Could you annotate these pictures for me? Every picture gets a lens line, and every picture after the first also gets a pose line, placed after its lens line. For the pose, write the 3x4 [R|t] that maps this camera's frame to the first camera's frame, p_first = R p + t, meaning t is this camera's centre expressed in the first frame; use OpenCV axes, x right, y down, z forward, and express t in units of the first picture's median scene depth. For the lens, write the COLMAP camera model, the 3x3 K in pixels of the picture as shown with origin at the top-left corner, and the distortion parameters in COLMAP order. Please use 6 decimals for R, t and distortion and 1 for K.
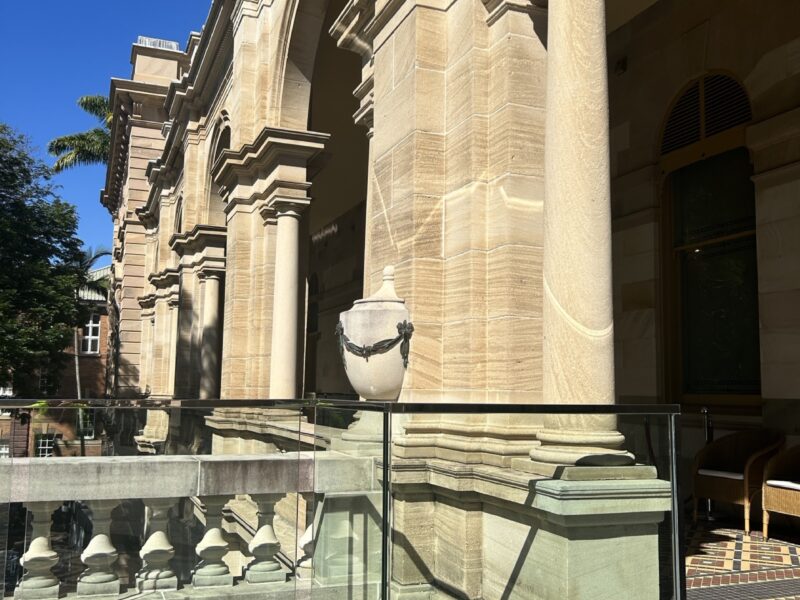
lens RADIAL K [[796.9, 0, 402.1], [0, 796.9, 295.7], [0, 0, 1]] dist [0.060488, 0.000000]
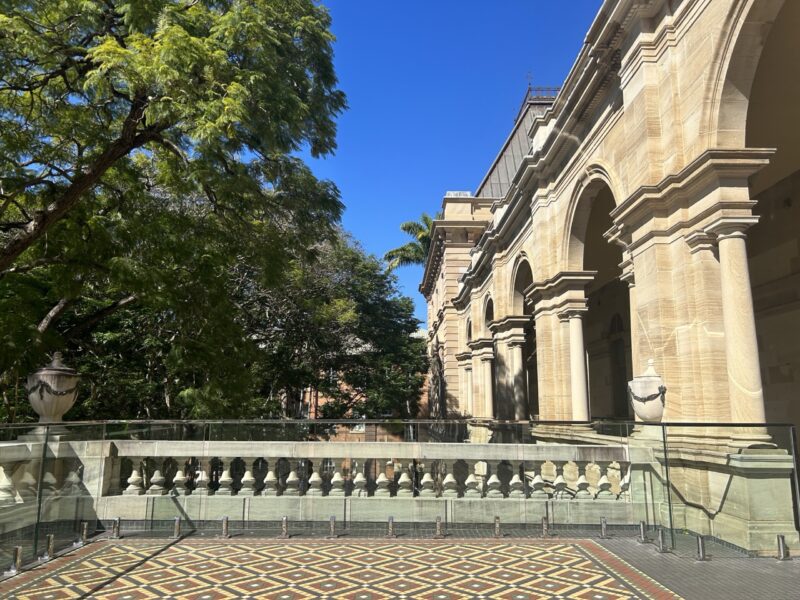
lens RADIAL K [[596.2, 0, 390.7], [0, 596.2, 300.2], [0, 0, 1]] dist [0.015697, -0.028611]
pose [[0.928056, -0.074222, -0.364970, -0.070367], [0.049141, 0.995777, -0.077547, -0.110339], [0.369185, 0.054032, 0.927784, -0.818664]]
